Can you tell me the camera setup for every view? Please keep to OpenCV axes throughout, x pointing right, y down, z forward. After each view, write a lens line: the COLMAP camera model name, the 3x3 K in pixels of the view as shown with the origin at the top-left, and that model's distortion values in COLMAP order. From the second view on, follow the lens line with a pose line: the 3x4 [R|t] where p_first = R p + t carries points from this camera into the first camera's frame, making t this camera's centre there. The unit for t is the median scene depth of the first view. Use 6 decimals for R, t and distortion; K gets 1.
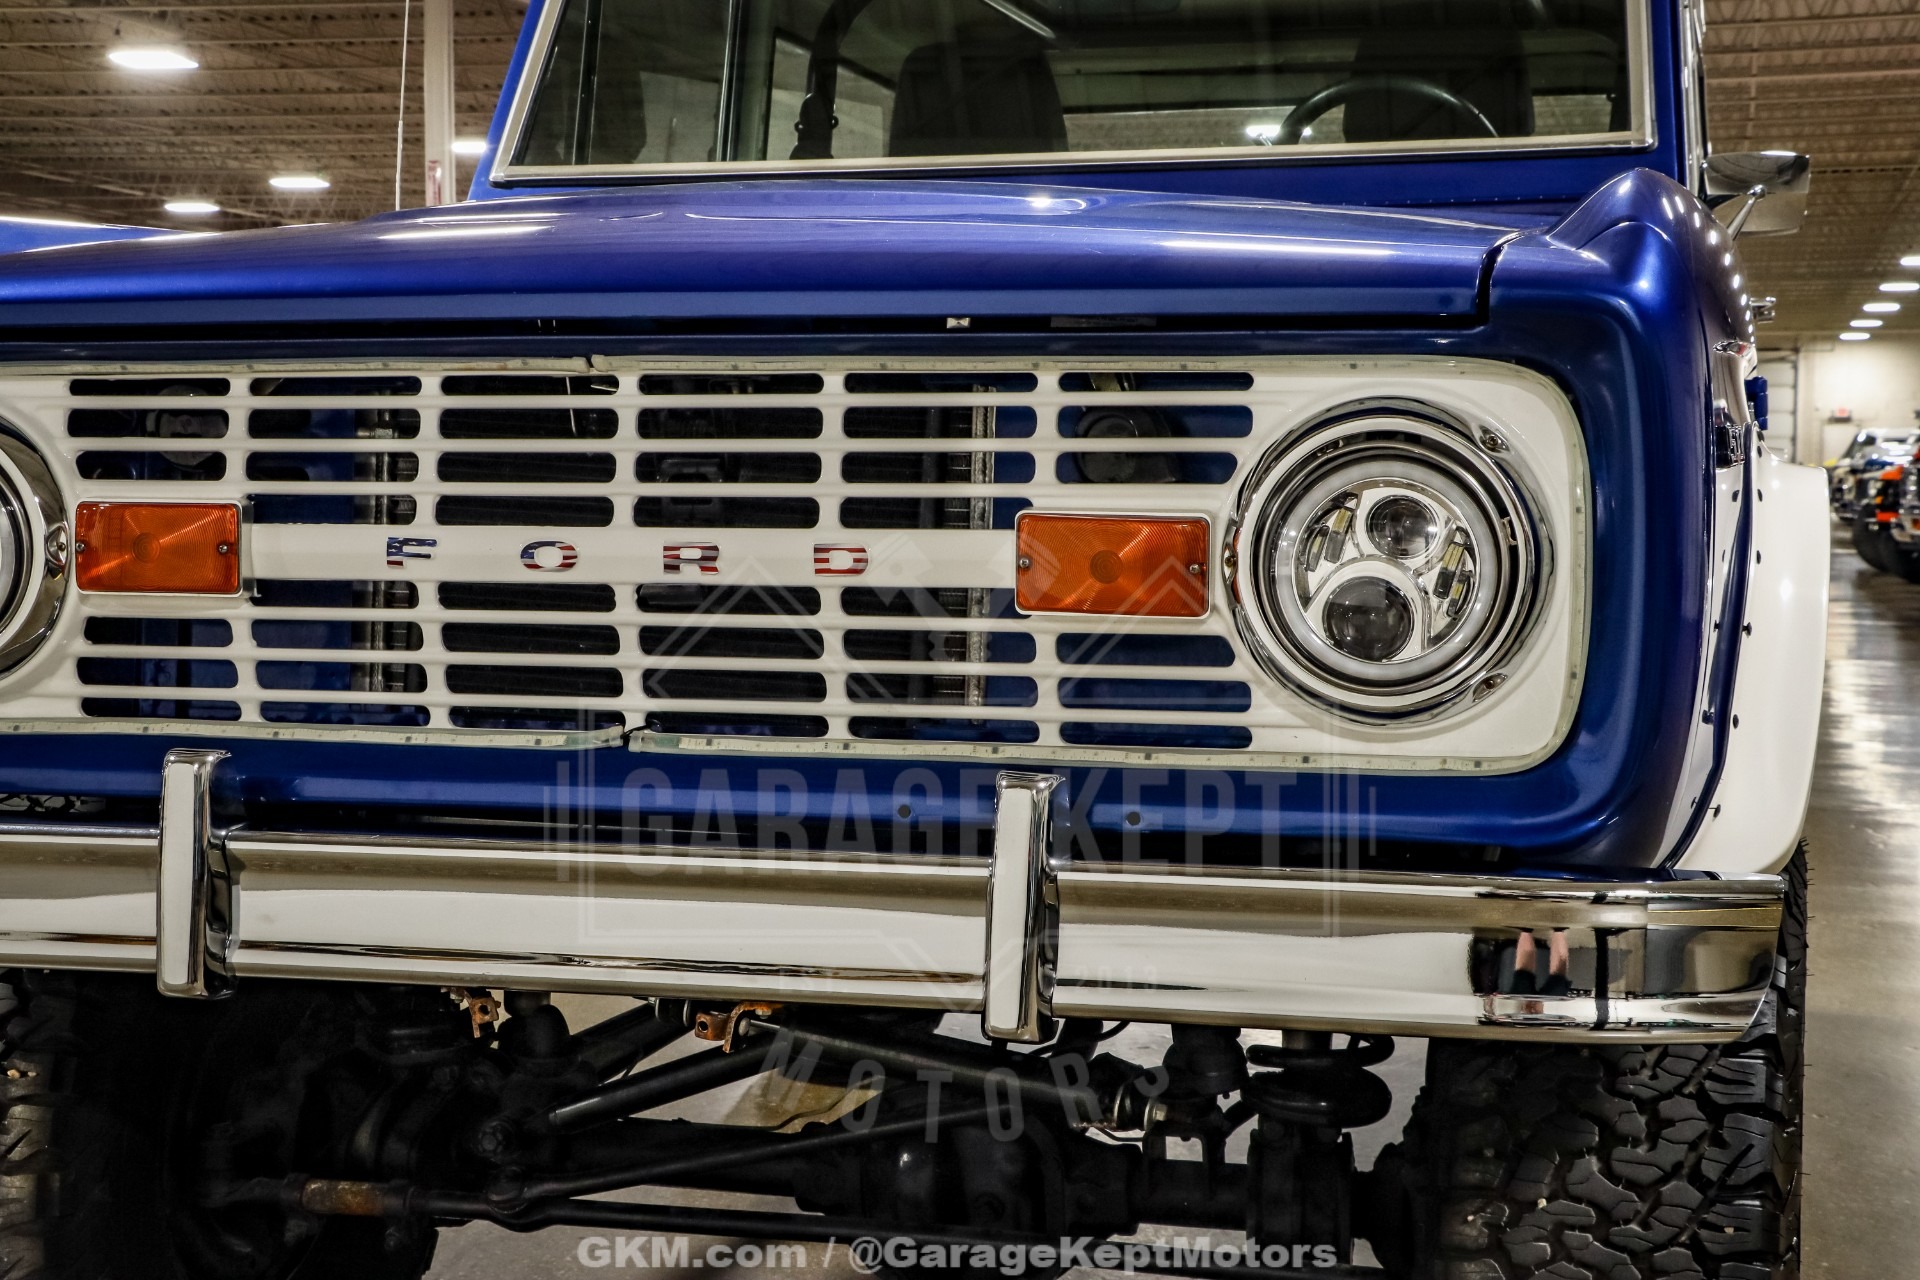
lens RADIAL K [[2827.6, 0, 924.9], [0, 2827.6, 639.9], [0, 0, 1]] dist [0.062393, 0.174250]
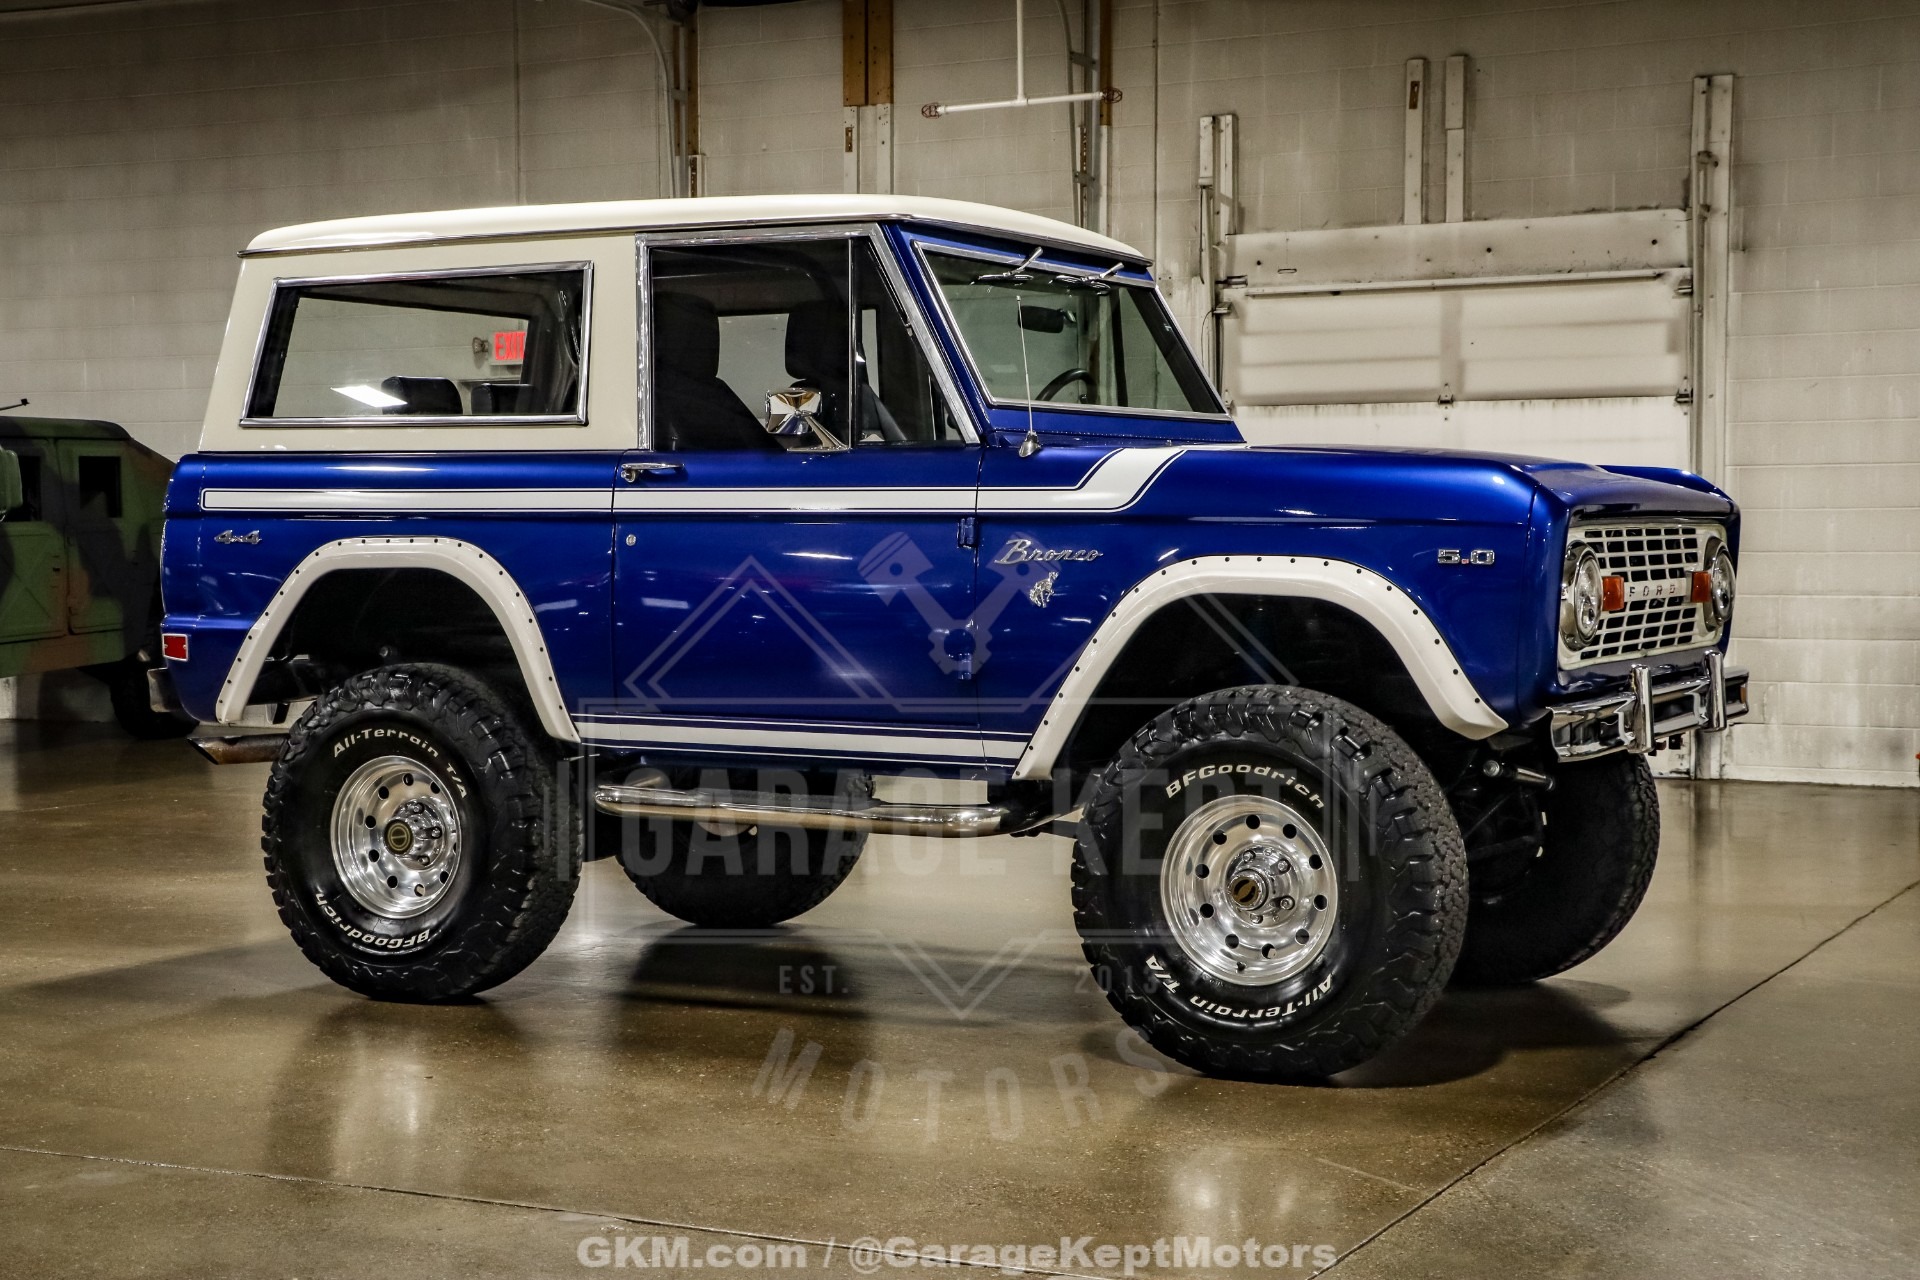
lens RADIAL K [[2827.6, 0, 924.9], [0, 2827.6, 639.9], [0, 0, 1]] dist [0.062393, 0.174250]
pose [[0.227520, -0.044189, 0.972770, -3.132631], [0.061270, 0.997640, 0.030988, -0.114859], [-0.971844, 0.052552, 0.229691, 1.040515]]
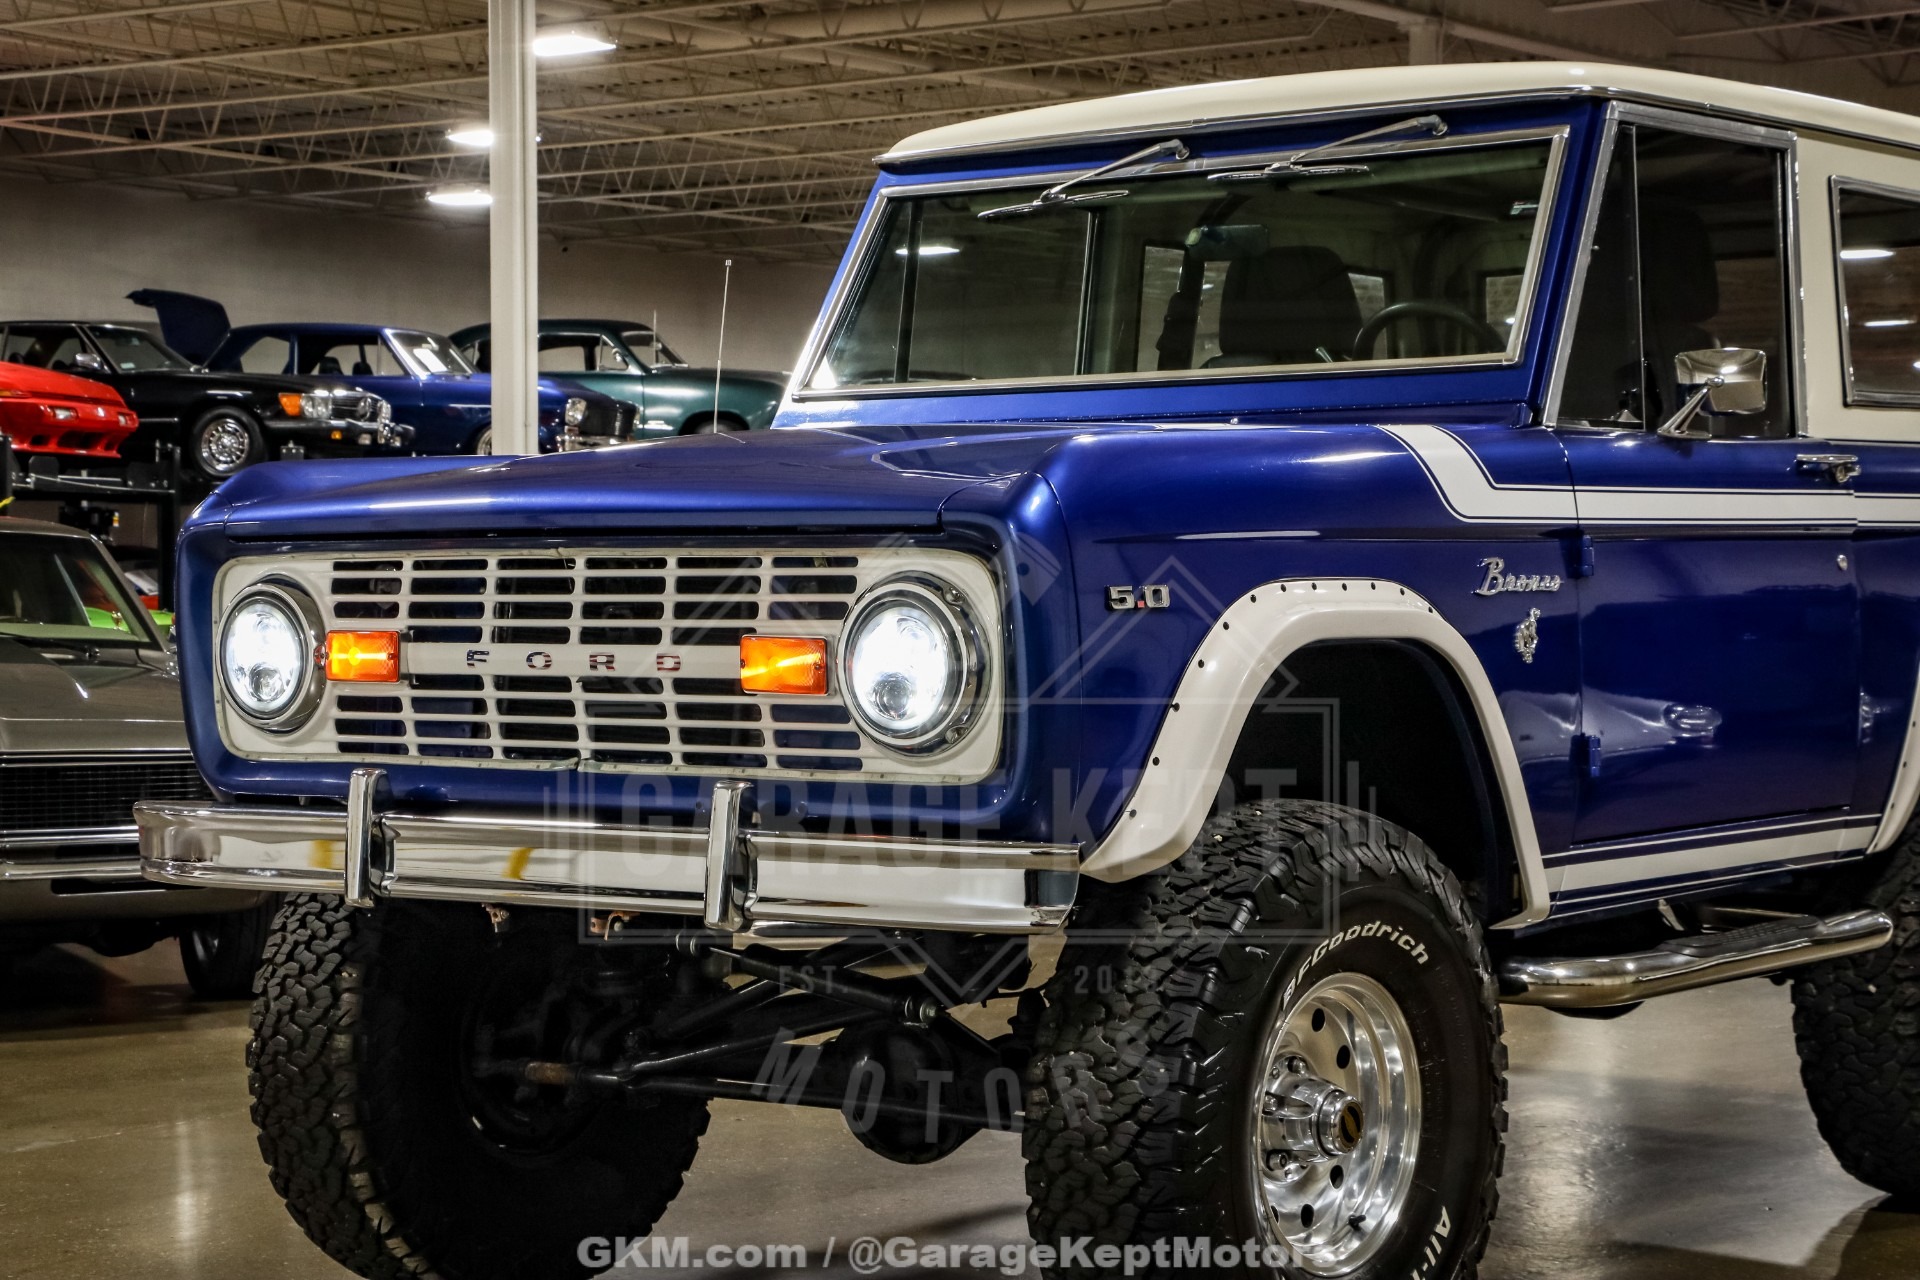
lens RADIAL K [[3450.5, 0, 965.4], [0, 3450.5, 675.8], [0, 0, 1]] dist [0.160812, 0.566911]
pose [[0.933286, 0.006213, -0.359080, 0.881895], [-0.021639, 0.999007, -0.038955, 0.057646], [0.358482, 0.044126, 0.932493, -0.909967]]
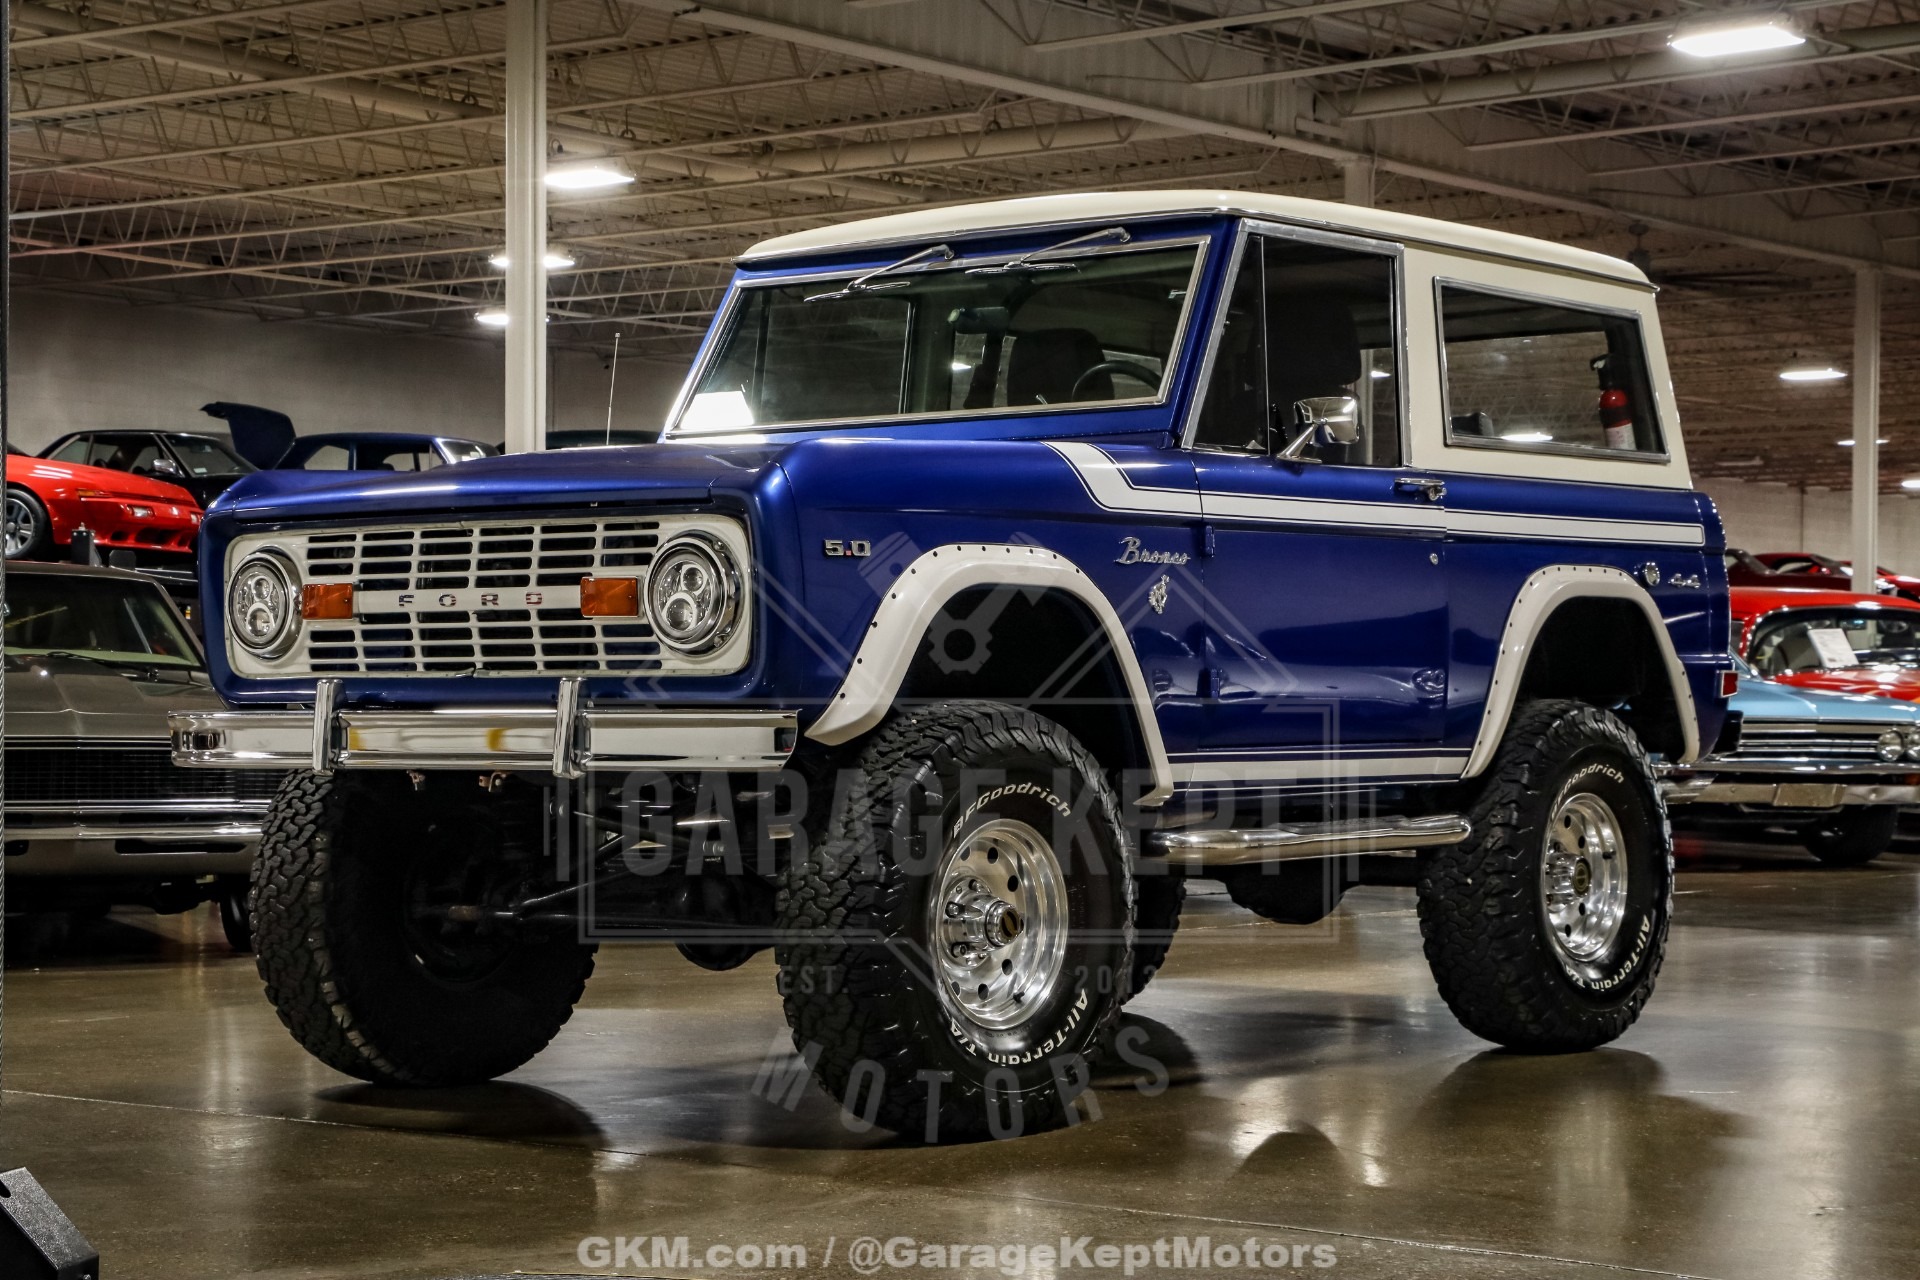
lens RADIAL K [[3354.0, 0, 950.6], [0, 3354.0, 684.4], [0, 0, 1]] dist [0.179055, 0.147582]
pose [[0.926433, -0.000819, -0.376459, 1.401567], [-0.027320, 0.997215, -0.069402, 0.239414], [0.375467, 0.074582, 0.923830, -1.590314]]
